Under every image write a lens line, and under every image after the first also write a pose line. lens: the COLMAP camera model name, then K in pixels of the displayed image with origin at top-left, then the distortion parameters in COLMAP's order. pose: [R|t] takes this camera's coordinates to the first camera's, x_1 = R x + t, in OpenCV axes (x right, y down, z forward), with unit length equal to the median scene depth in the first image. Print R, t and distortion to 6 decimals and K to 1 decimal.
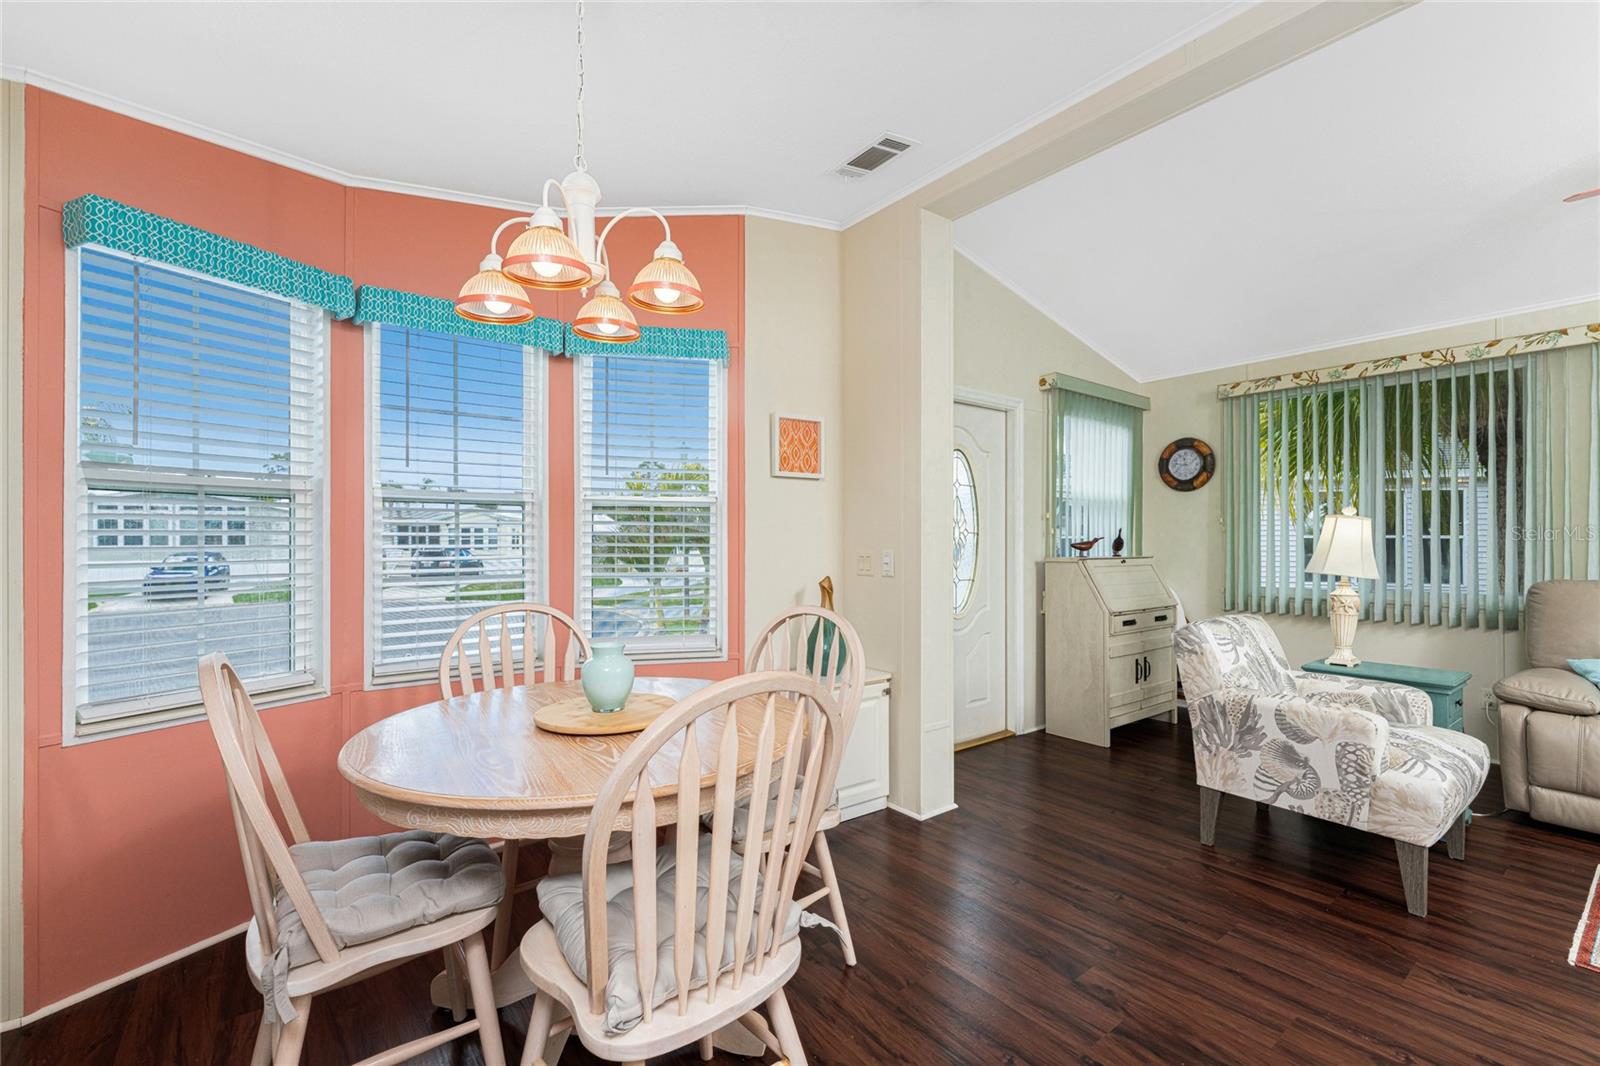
lens RADIAL K [[680.3, 0, 793.4], [0, 680.3, 537.2], [0, 0, 1]] dist [-0.001618, -0.000606]
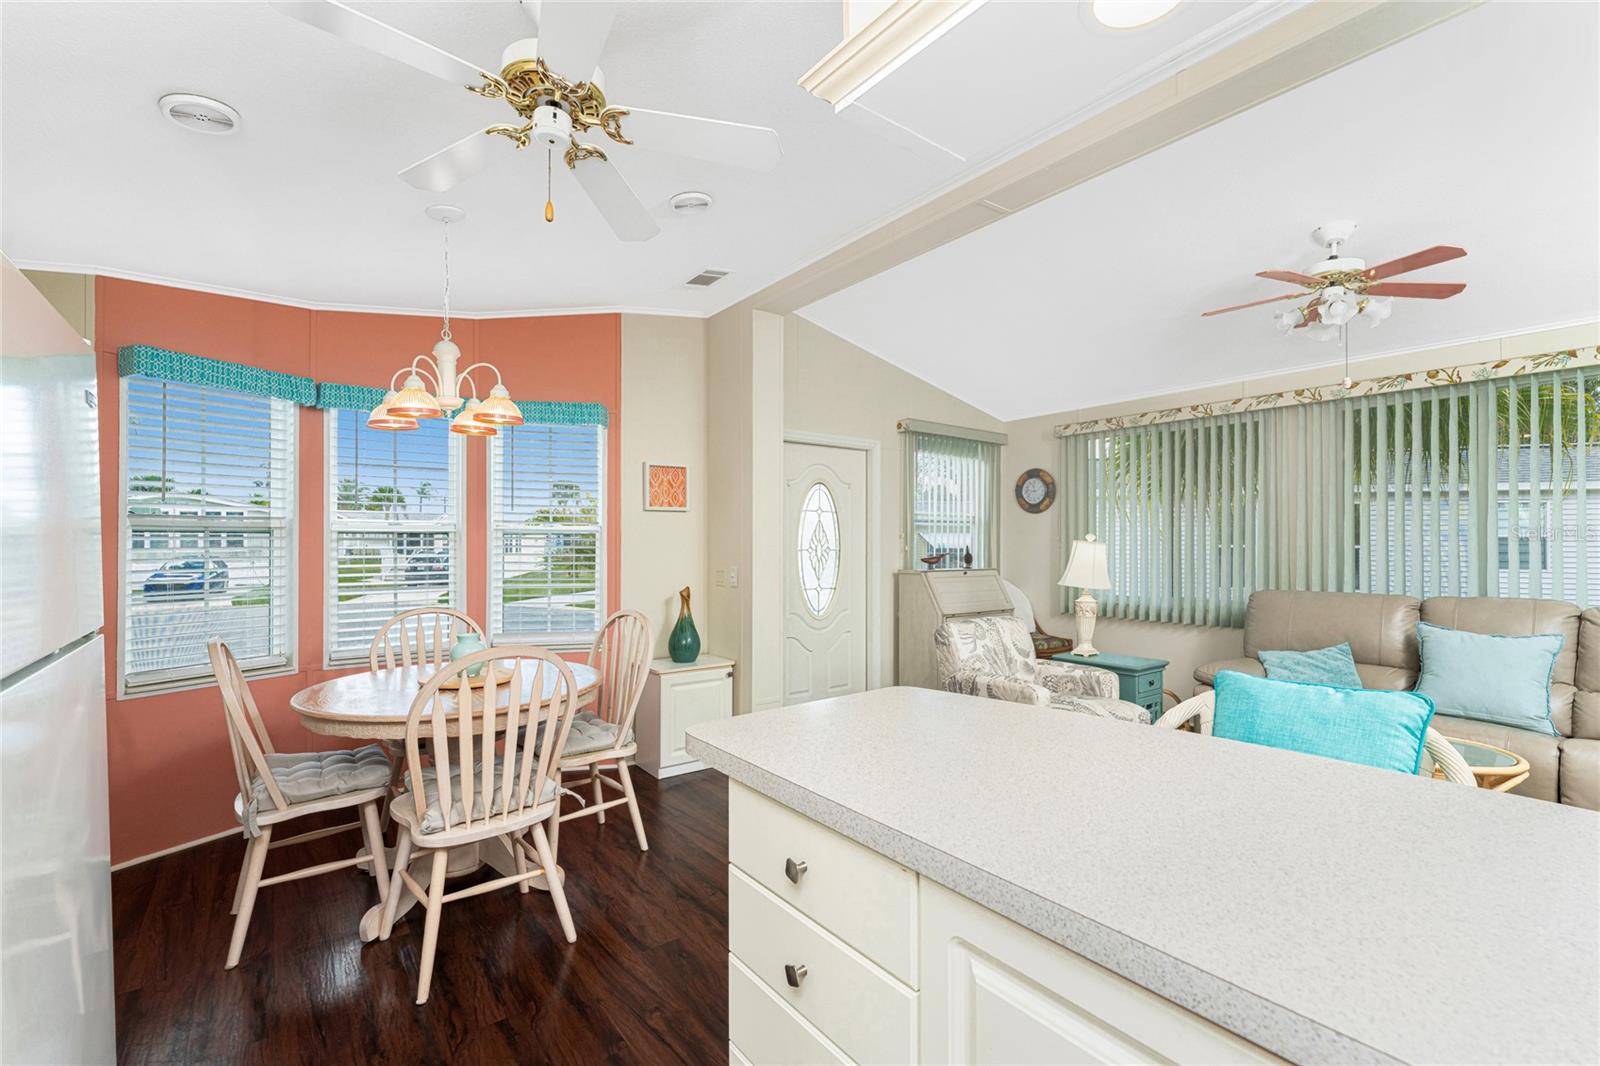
lens RADIAL K [[683.8, 0, 803.9], [0, 683.8, 538.6], [0, 0, 1]] dist [-0.002149, -0.000261]
pose [[0.999969, 0.001948, 0.007618, 0.283660], [-0.001936, 0.999997, -0.001501, -0.035729], [-0.007621, 0.001486, 0.999970, -0.338264]]
